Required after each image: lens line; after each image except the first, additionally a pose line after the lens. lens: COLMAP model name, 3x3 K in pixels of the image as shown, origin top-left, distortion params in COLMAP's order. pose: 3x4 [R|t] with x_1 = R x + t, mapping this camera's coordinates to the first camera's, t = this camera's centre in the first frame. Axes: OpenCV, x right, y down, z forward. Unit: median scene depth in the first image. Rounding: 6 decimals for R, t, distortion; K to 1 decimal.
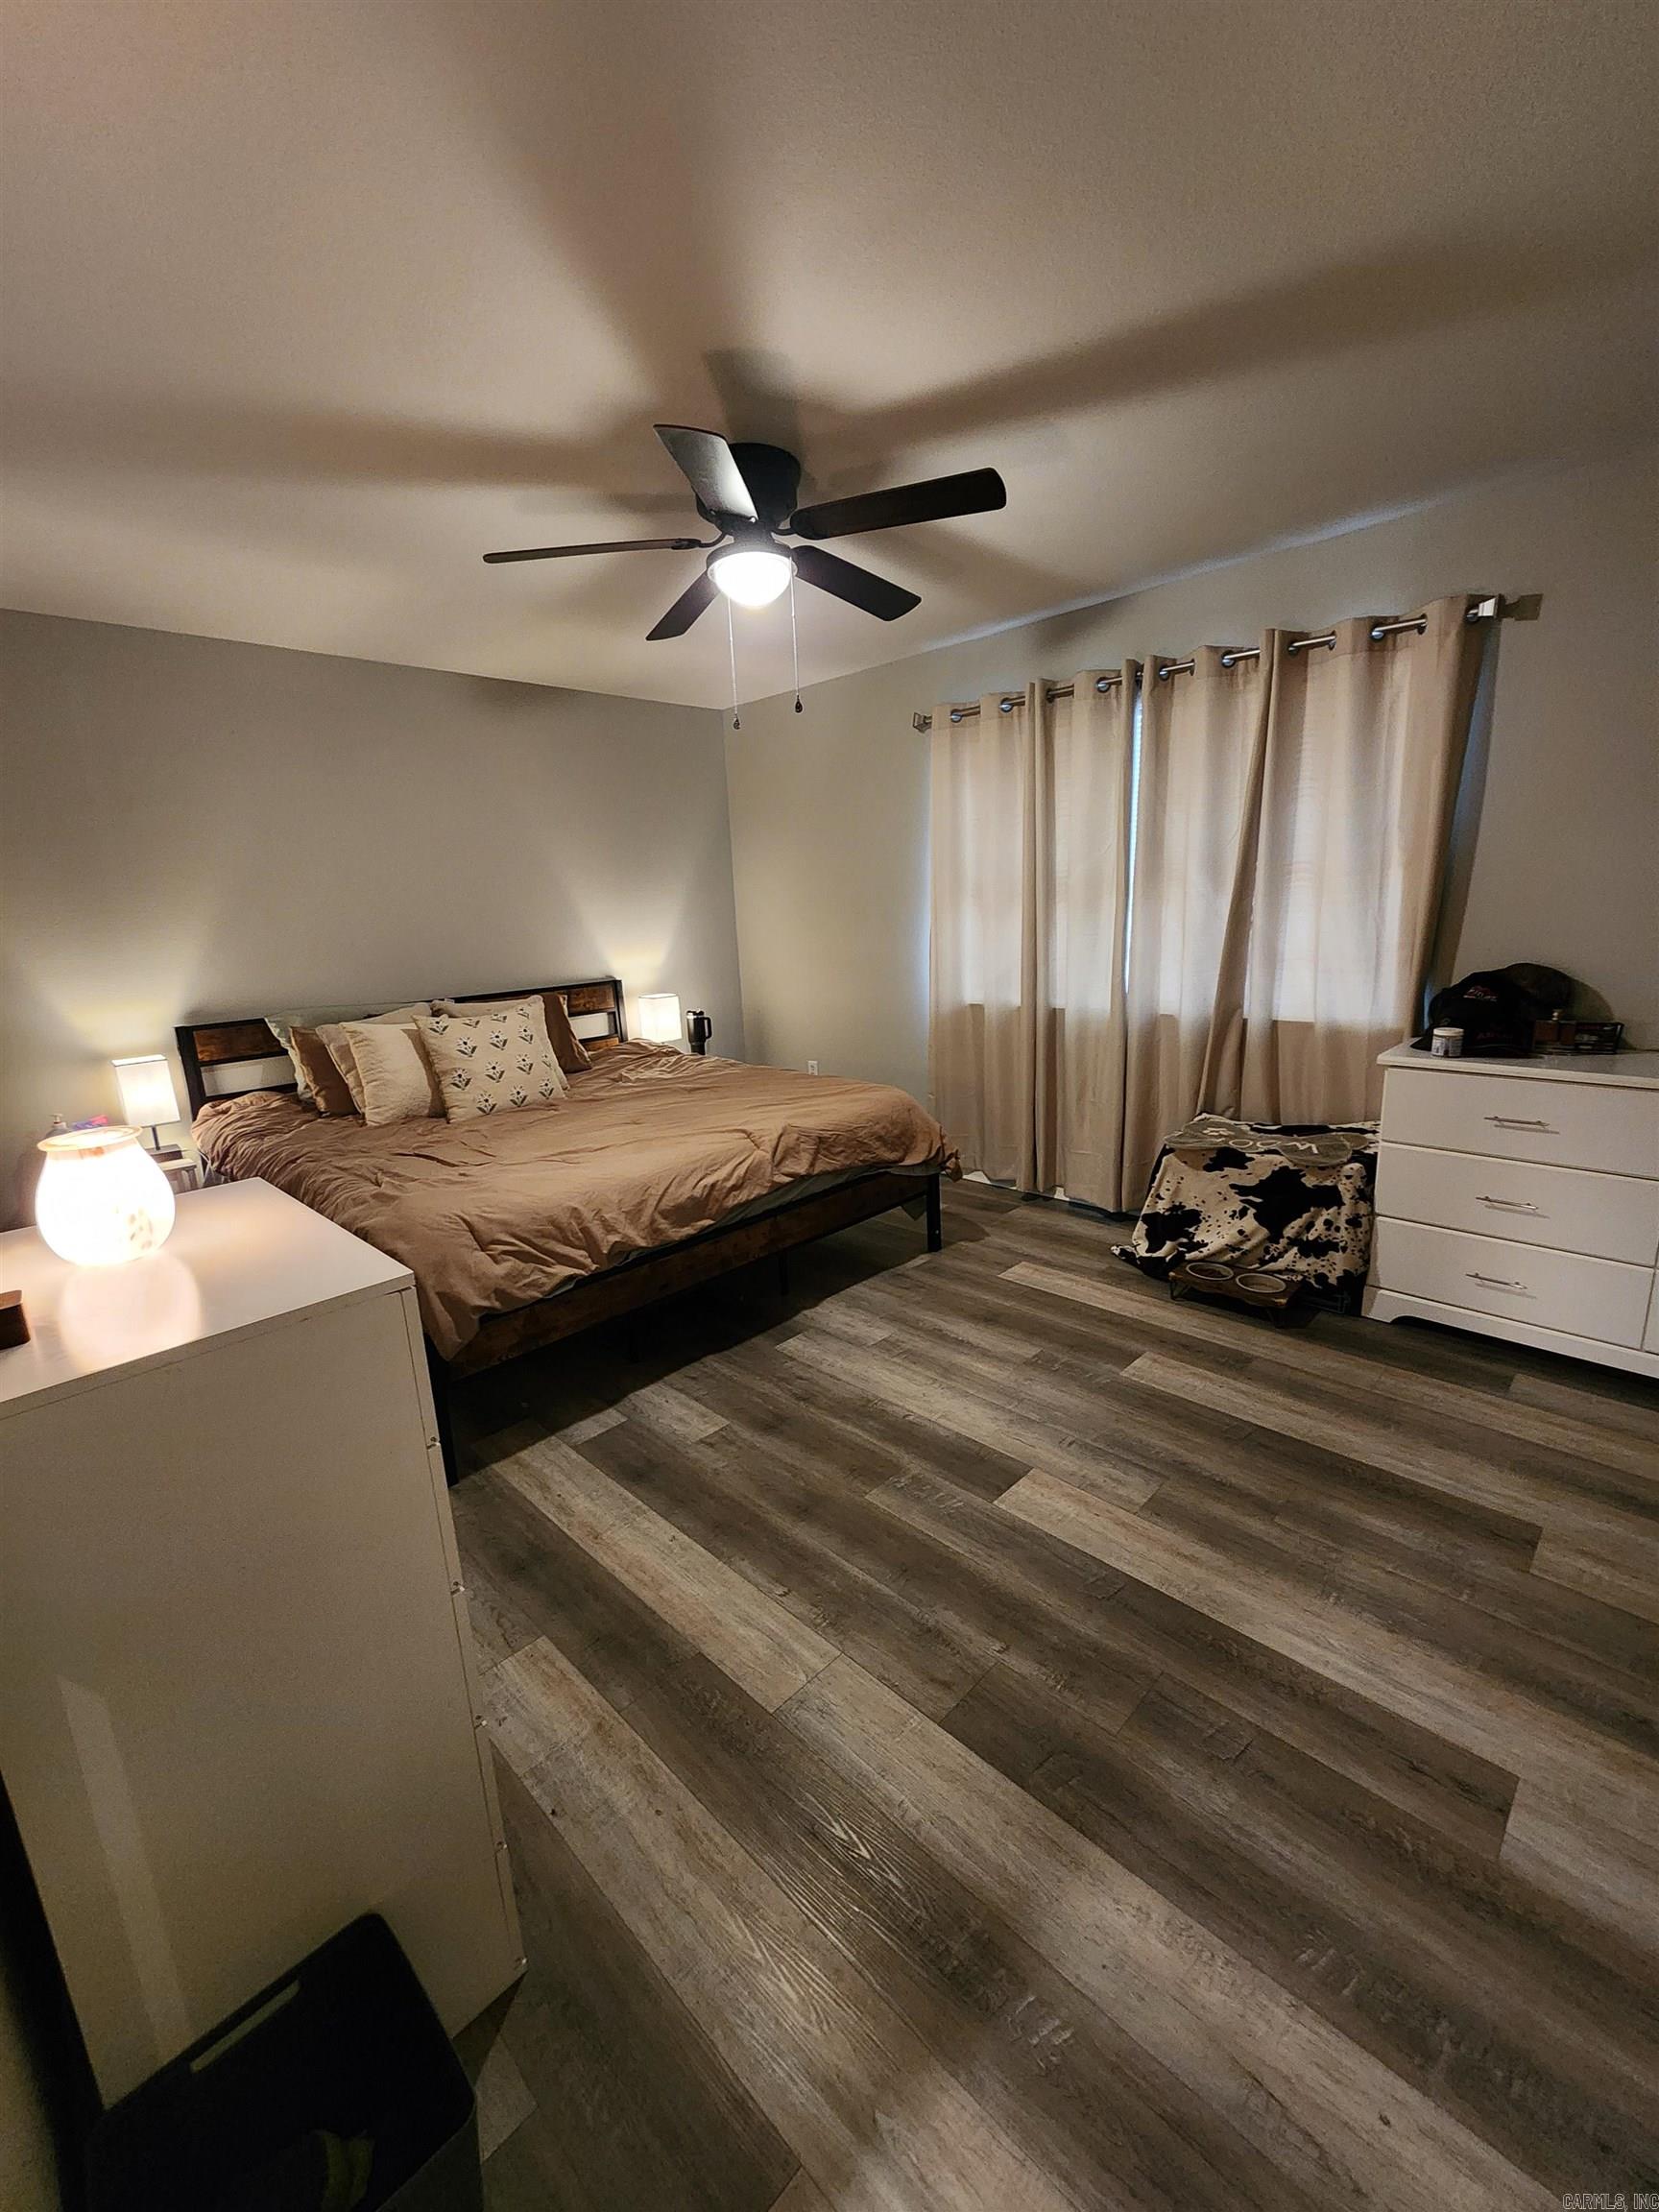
lens RADIAL K [[901.7, 0, 827.6], [0, 901.7, 1109.9], [0, 0, 1]] dist [0.000183, 0.000066]
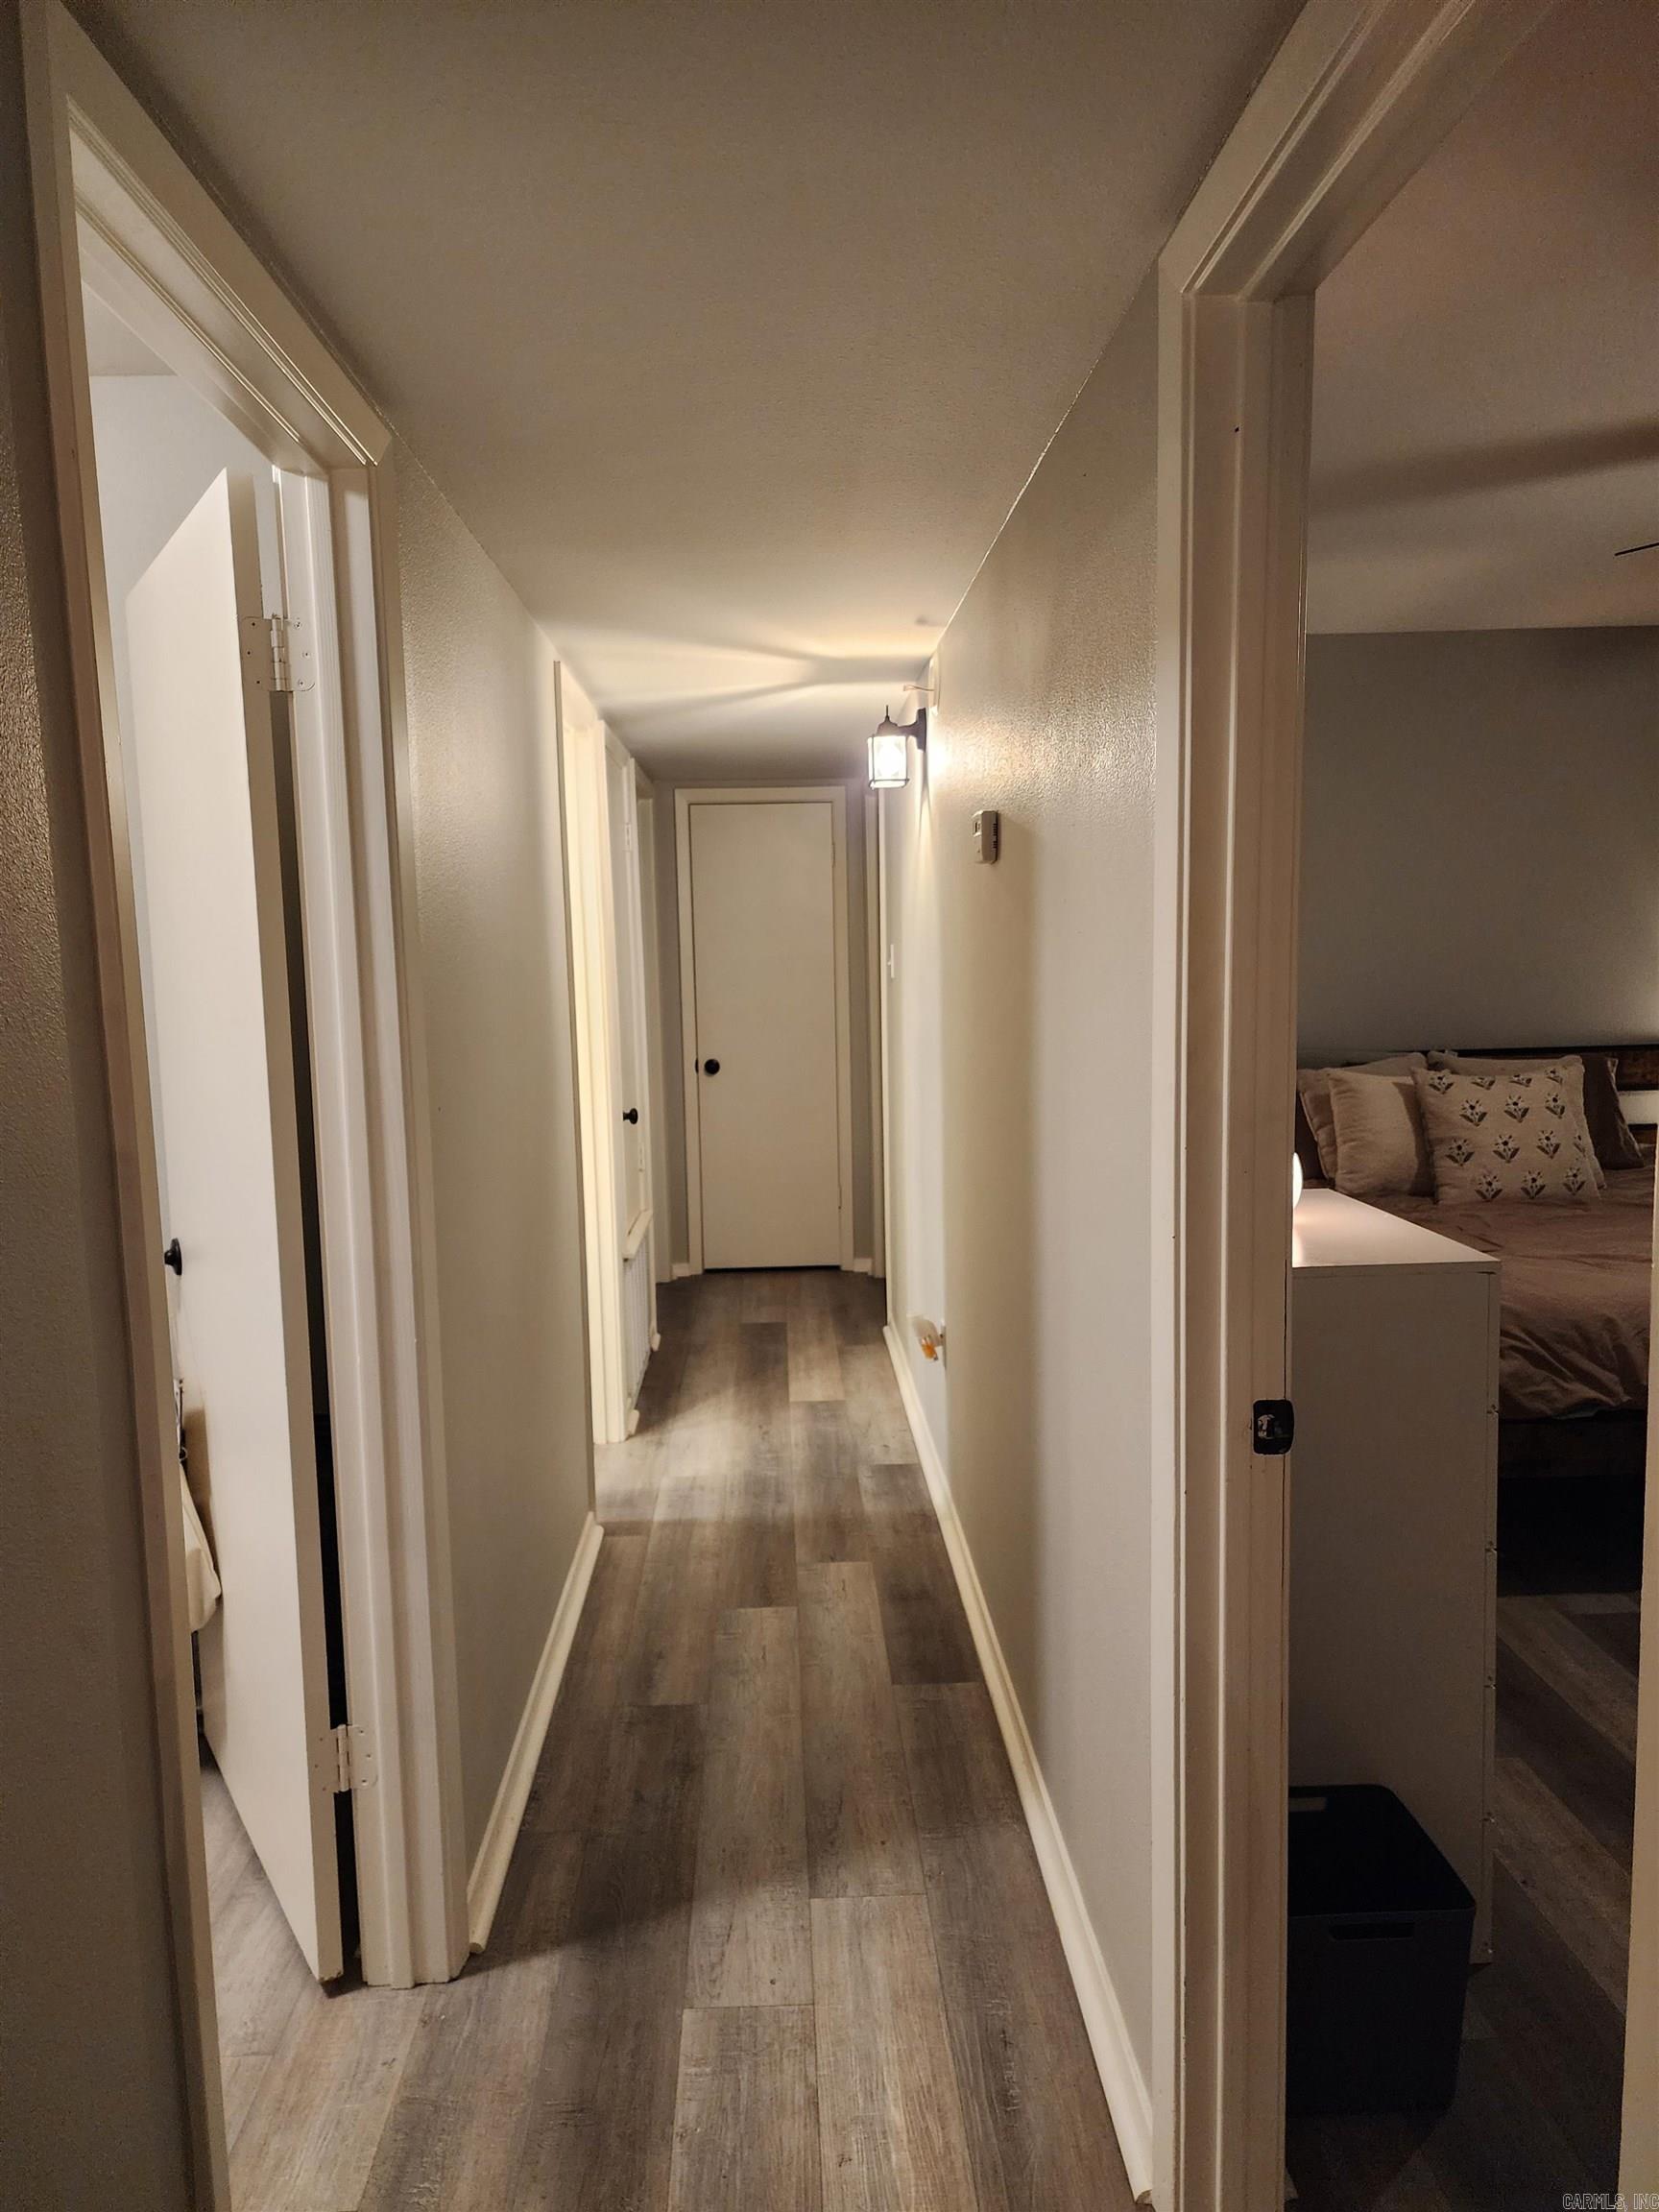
lens RADIAL K [[1466.8, 0, 824.8], [0, 1466.8, 1103.0], [0, 0, 1]] dist [0.037414, 0.000791]
pose [[0.725801, 0.102464, -0.680231, 0.063086], [-0.163710, 0.986162, -0.026130, 0.048204], [0.668141, 0.130326, 0.732532, -0.318956]]
